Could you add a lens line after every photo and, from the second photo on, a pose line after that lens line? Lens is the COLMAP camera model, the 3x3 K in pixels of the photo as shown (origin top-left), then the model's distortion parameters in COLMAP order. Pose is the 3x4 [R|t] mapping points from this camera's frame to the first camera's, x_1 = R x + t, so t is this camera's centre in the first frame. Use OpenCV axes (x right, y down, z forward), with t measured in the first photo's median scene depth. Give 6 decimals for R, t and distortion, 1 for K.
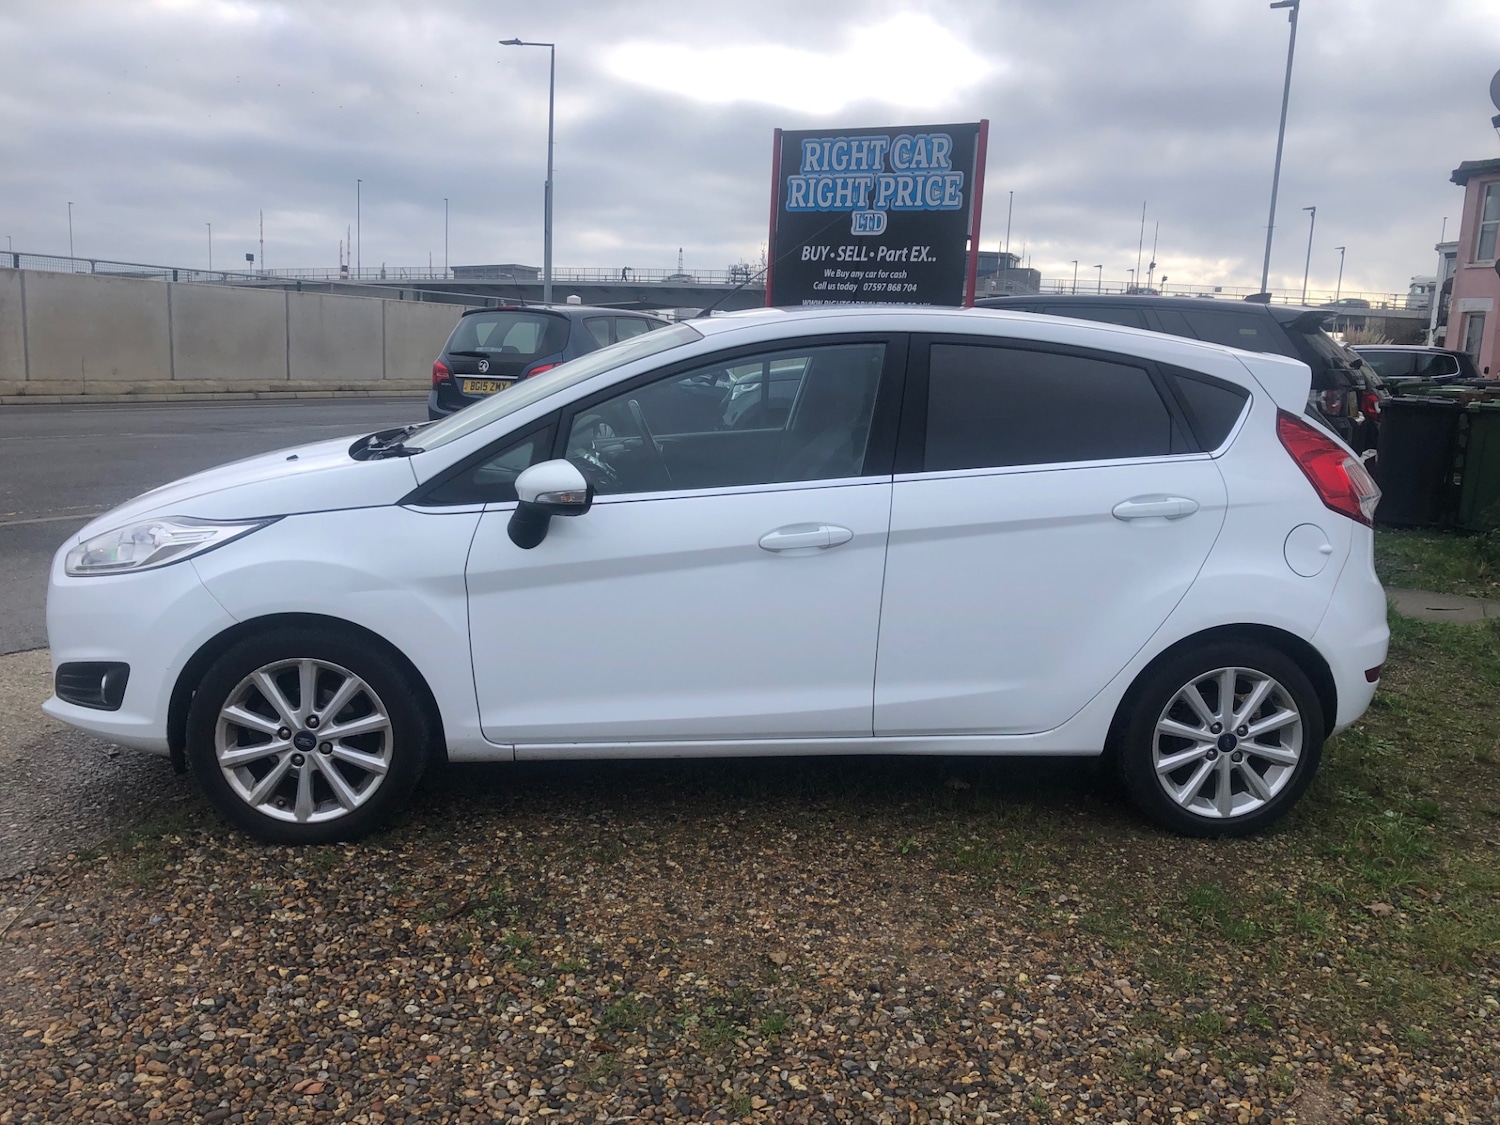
lens RADIAL K [[1217.9, 0, 744.6], [0, 1217.9, 551.5], [0, 0, 1]] dist [0.041679, -0.008540]
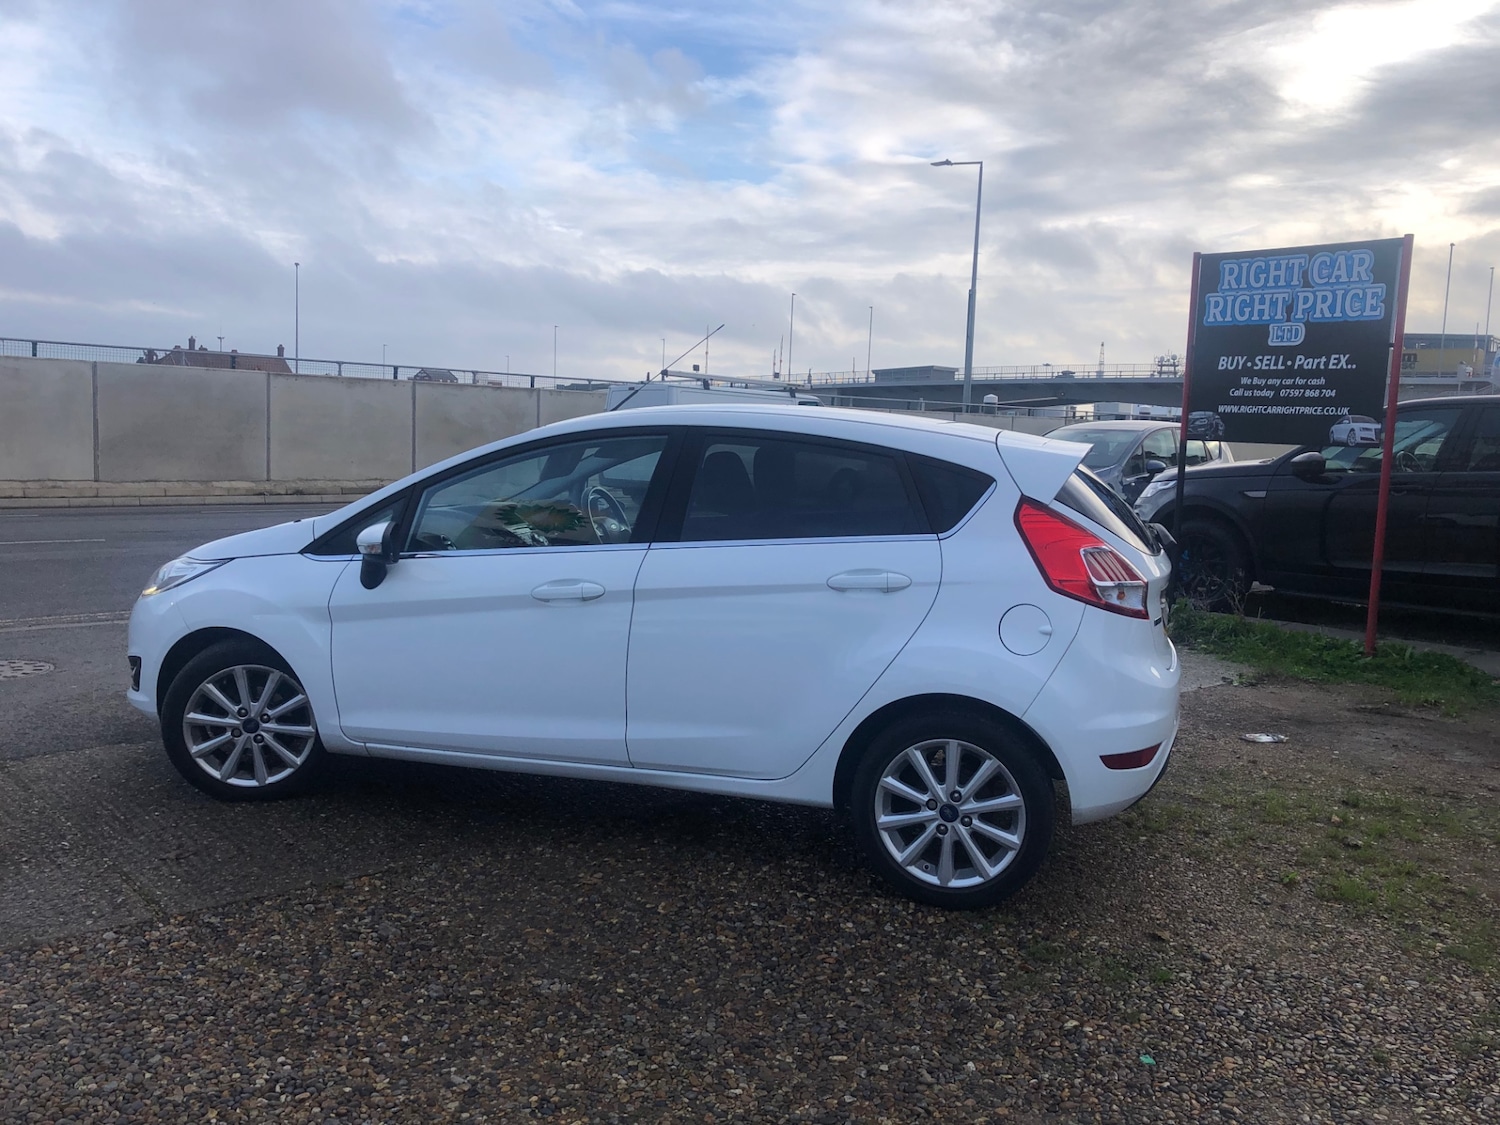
lens RADIAL K [[1218.2, 0, 740.4], [0, 1218.2, 542.4], [0, 0, 1]] dist [0.020702, 0.005775]
pose [[0.943808, 0.018085, -0.330000, 0.008043], [-0.046112, 0.995941, -0.077301, 0.016257], [0.327263, 0.088174, 0.940810, -0.143455]]
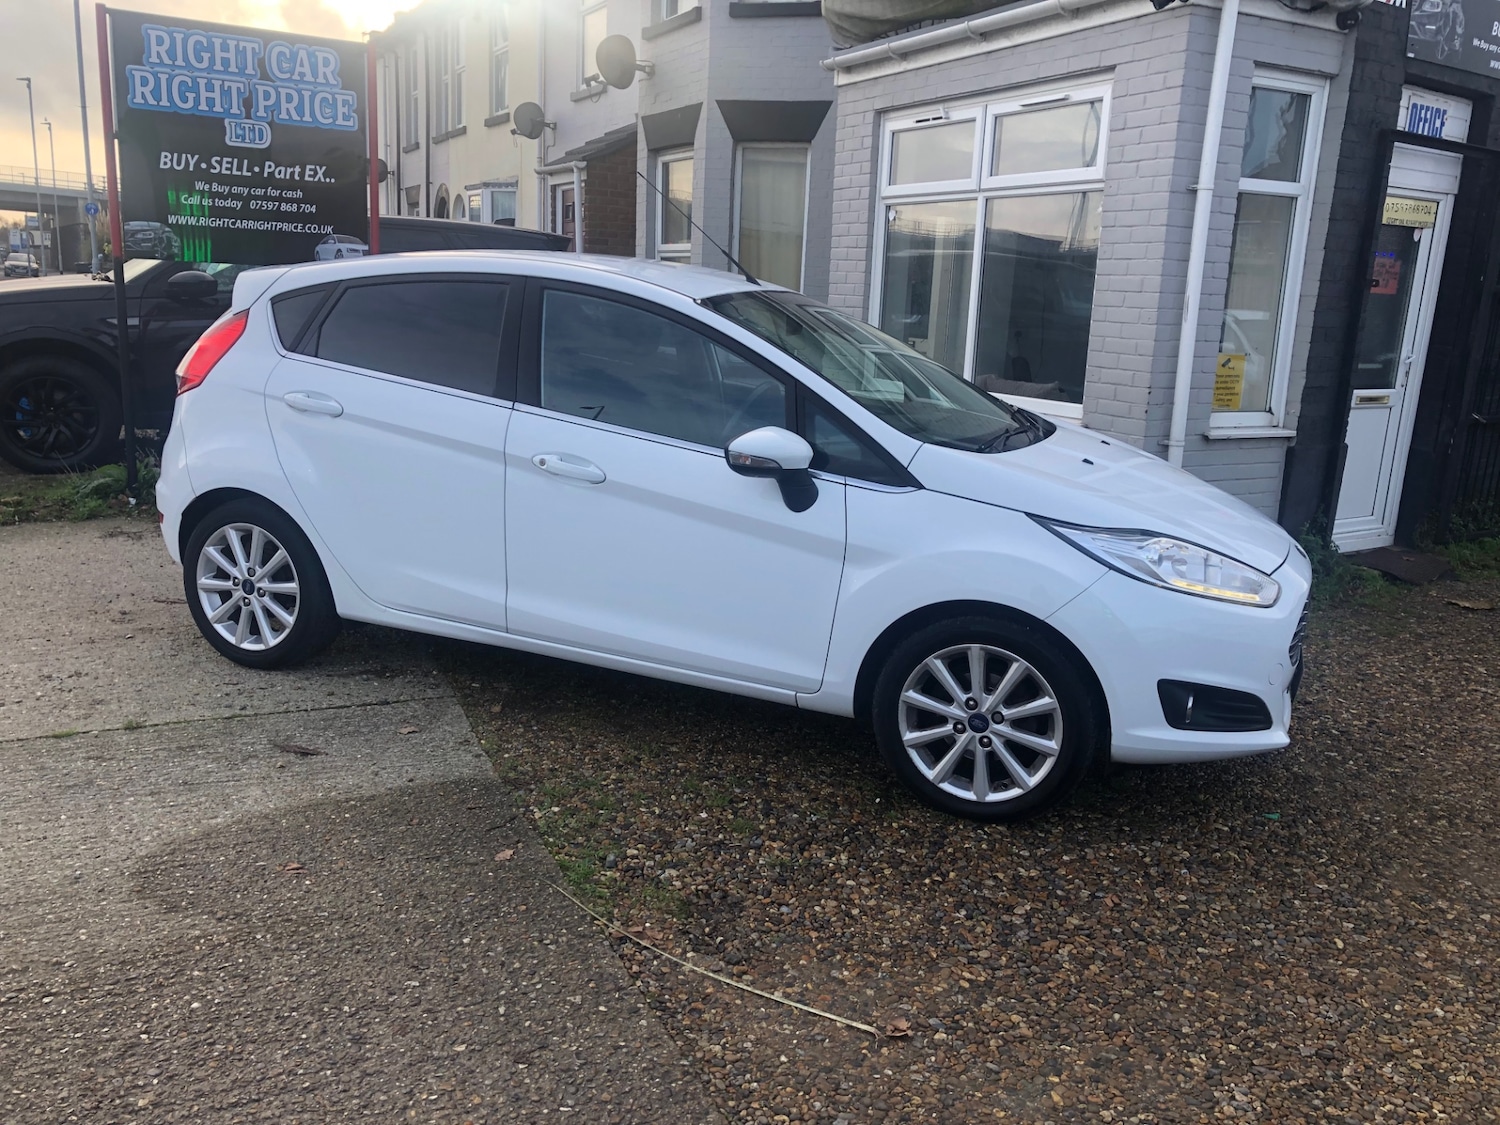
lens RADIAL K [[1234.1, 0, 742.7], [0, 1234.1, 535.2], [0, 0, 1]] dist [0.036382, 0.010388]
pose [[0.568952, -0.184811, 0.801335, -0.489998], [0.121876, 0.982610, 0.140086, -0.059877], [-0.813289, 0.017961, 0.581582, 0.164462]]
